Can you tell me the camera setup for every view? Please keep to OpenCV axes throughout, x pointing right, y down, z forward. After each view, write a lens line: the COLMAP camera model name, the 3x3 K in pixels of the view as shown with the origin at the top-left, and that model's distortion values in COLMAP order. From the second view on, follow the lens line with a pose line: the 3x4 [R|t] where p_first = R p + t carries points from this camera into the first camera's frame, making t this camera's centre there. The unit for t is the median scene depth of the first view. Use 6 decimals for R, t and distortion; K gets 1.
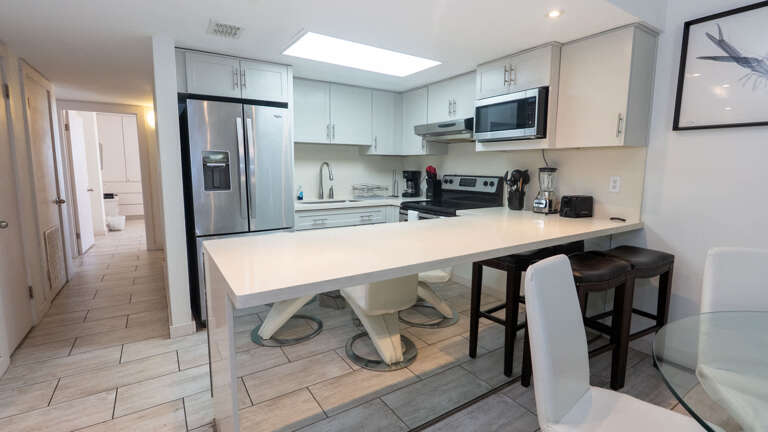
lens RADIAL K [[352.1, 0, 391.3], [0, 352.1, 216.4], [0, 0, 1]] dist [-0.006731, 0.001827]
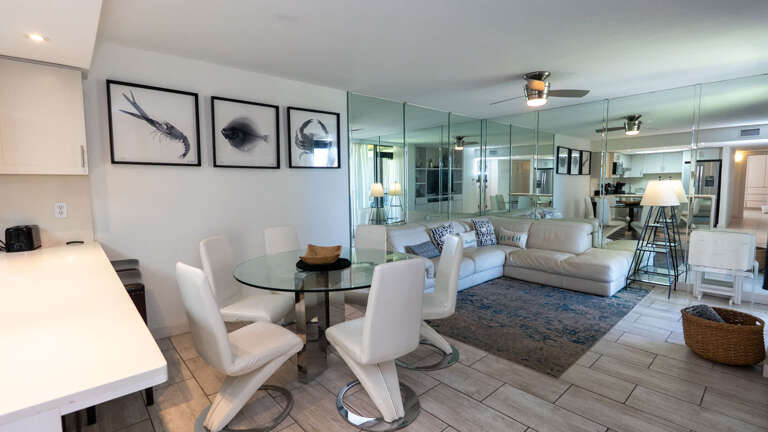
lens RADIAL K [[352.1, 0, 383.0], [0, 352.1, 220.3], [0, 0, 1]] dist [-0.006731, 0.001827]
pose [[-0.135123, -0.105072, 0.985242, -0.462492], [0.144948, 0.981568, 0.124559, -0.050400], [-0.980169, 0.159640, -0.117403, 0.190071]]
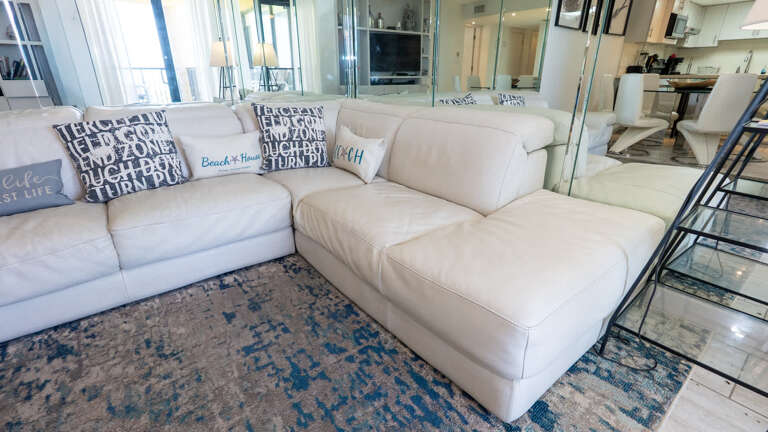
lens RADIAL K [[352.1, 0, 381.5], [0, 352.1, 215.1], [0, 0, 1]] dist [-0.006731, 0.001827]
pose [[-0.061236, -0.370434, 0.926838, 0.564882], [0.135137, 0.916954, 0.375411, 0.233165], [-0.988933, 0.148238, -0.006091, -0.749934]]
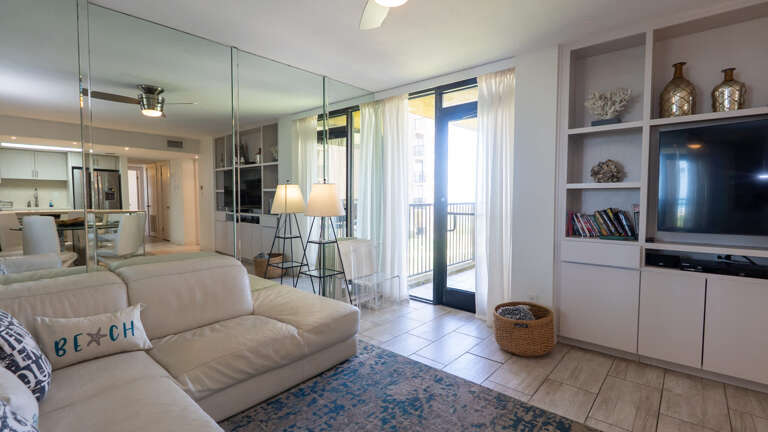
lens RADIAL K [[352.1, 0, 390.6], [0, 352.1, 214.3], [0, 0, 1]] dist [-0.006731, 0.001827]
pose [[-0.964415, 0.006448, -0.264313, 0.969442], [-0.042769, 0.982731, 0.180030, 0.019379], [0.260909, 0.184928, -0.947485, 0.022782]]
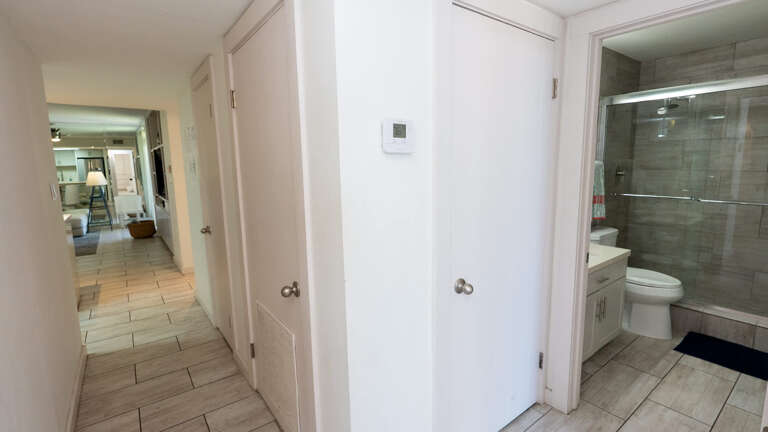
lens RADIAL K [[352.1, 0, 381.2], [0, 352.1, 209.8], [0, 0, 1]] dist [-0.006731, 0.001827]
pose [[-0.999057, 0.010696, -0.042075, -1.369978], [-0.000450, 0.966573, 0.256392, -0.302179], [0.043411, 0.256169, -0.965657, 1.812771]]
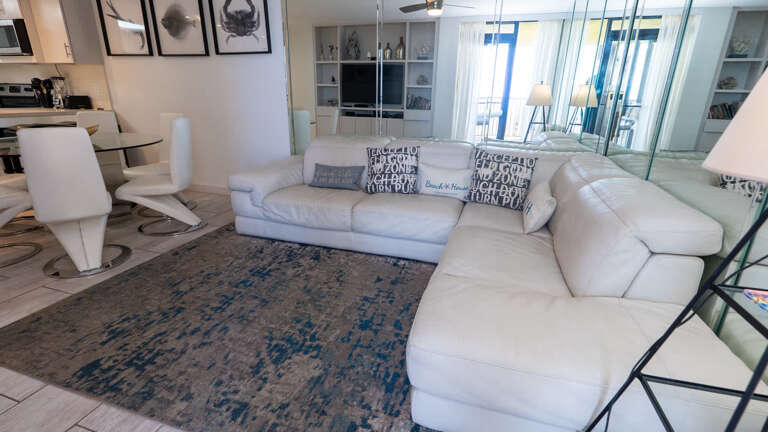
lens RADIAL K [[352.1, 0, 385.6], [0, 352.1, 215.9], [0, 0, 1]] dist [-0.006731, 0.001827]
pose [[0.782441, -0.191439, 0.592568, 0.556202], [0.068152, 0.972183, 0.224090, 0.205020], [-0.618984, -0.134953, 0.773723, -1.143435]]
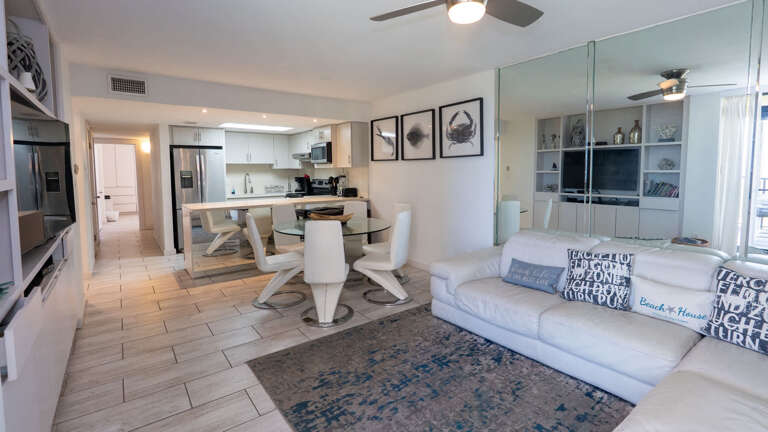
lens RADIAL K [[352.1, 0, 389.7], [0, 352.1, 196.4], [0, 0, 1]] dist [-0.006731, 0.001827]
pose [[0.997961, -0.018062, 0.061211, 0.621010], [0.021993, 0.997697, -0.064161, 0.142371], [-0.059911, 0.065376, 0.996061, -1.233230]]
